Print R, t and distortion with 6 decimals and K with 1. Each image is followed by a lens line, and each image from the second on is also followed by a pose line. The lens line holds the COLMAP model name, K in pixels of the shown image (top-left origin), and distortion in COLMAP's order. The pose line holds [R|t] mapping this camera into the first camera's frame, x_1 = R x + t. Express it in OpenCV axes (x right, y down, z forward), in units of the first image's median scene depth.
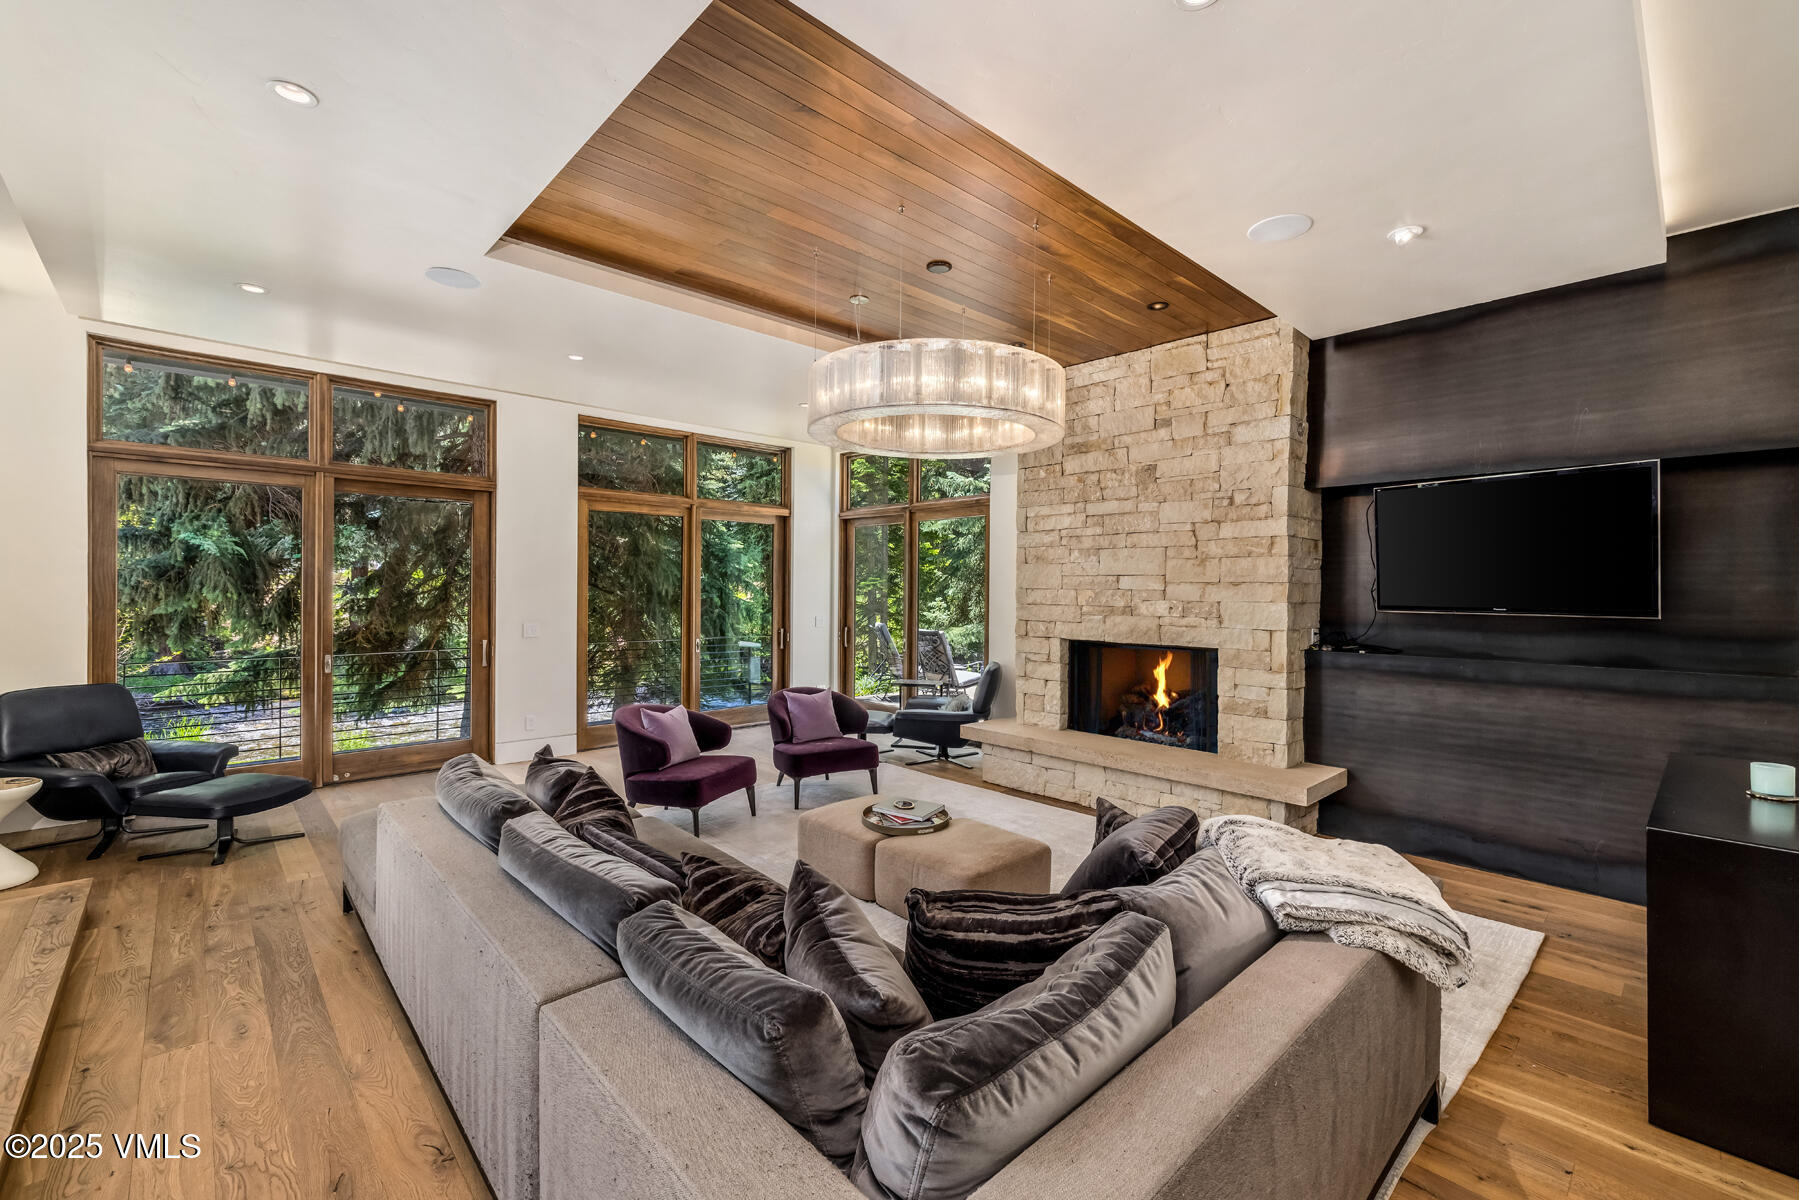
lens RADIAL K [[748.8, 0, 904.6], [0, 748.8, 591.8], [0, 0, 1]] dist [-0.001615, 0.000052]
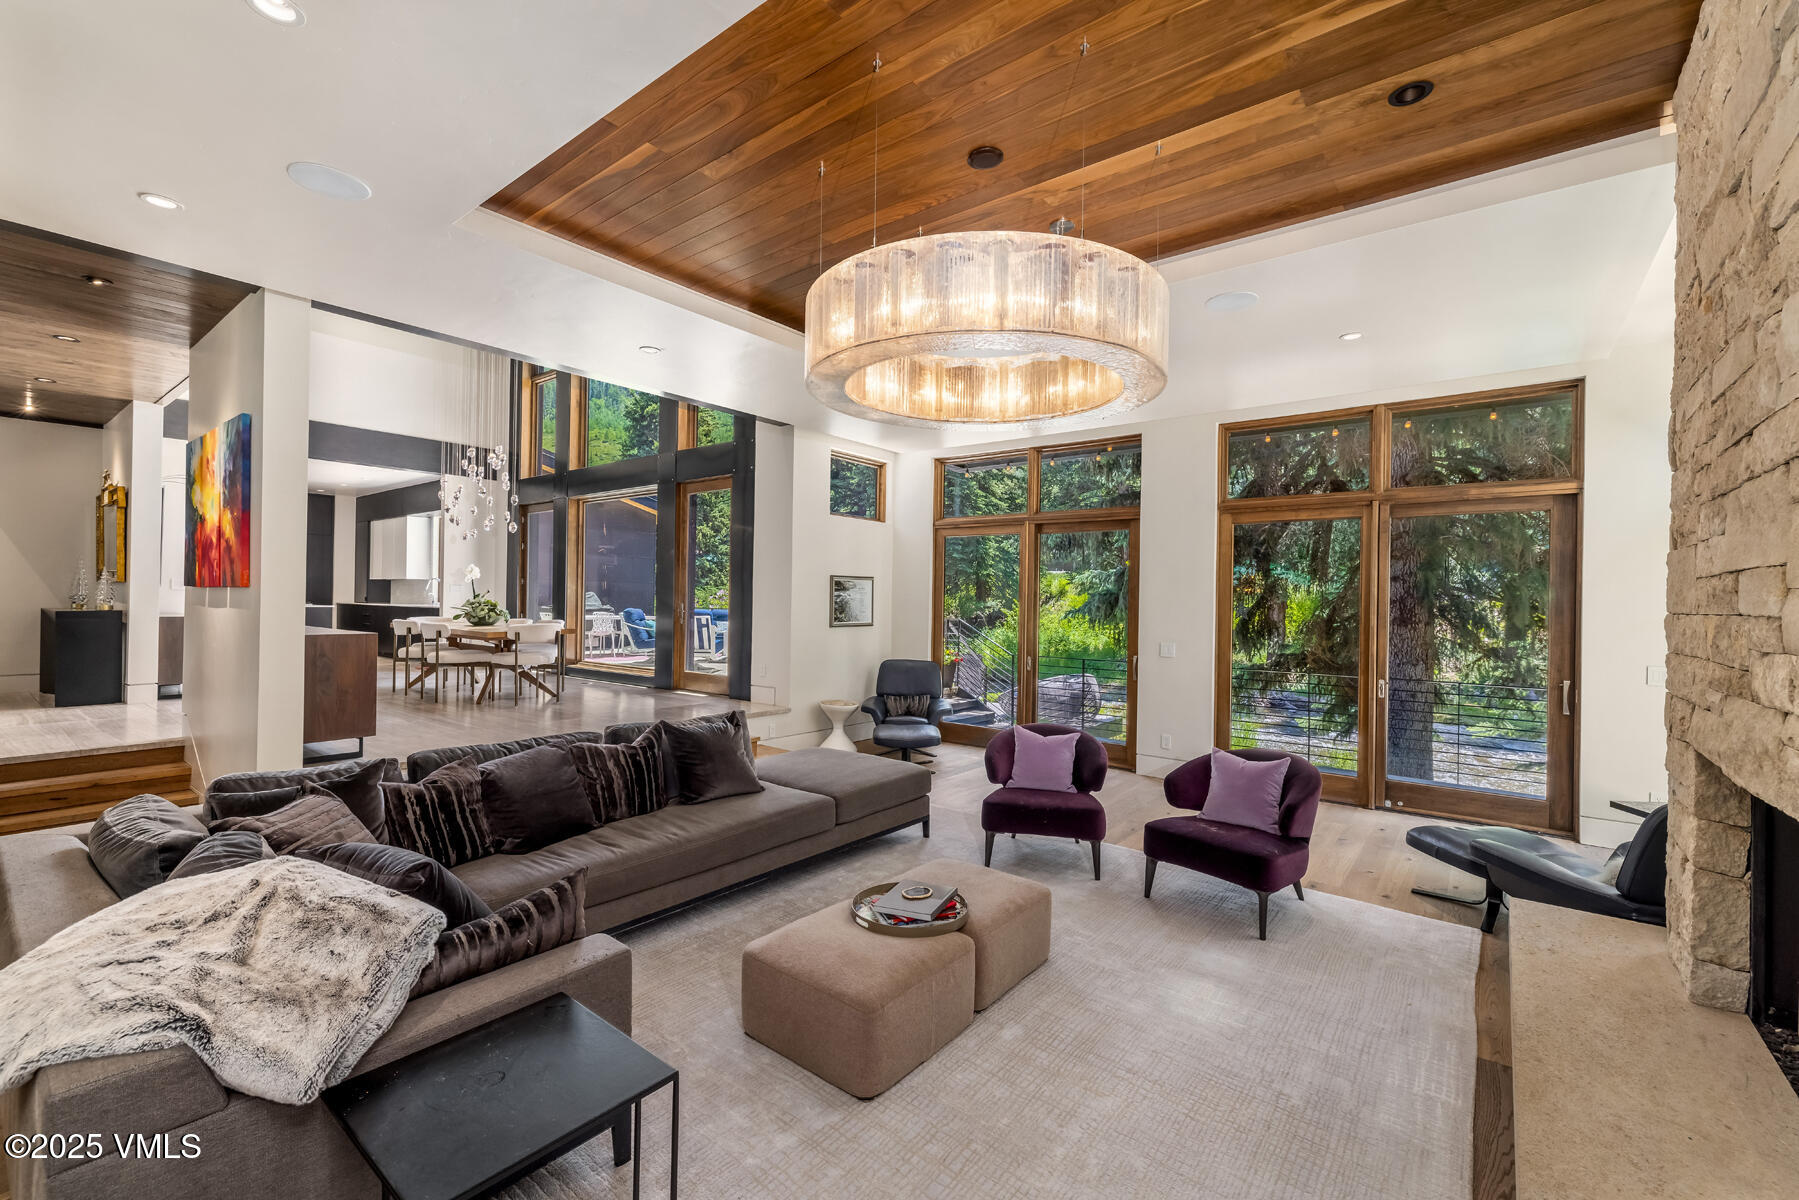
lens RADIAL K [[748.8, 0, 896.7], [0, 748.8, 600.6], [0, 0, 1]] dist [-0.001615, 0.000052]
pose [[0.139345, -0.007853, -0.990213, 0.347734], [-0.021629, 0.999706, -0.010972, 0.000695], [0.990008, 0.022946, 0.139134, 0.394975]]
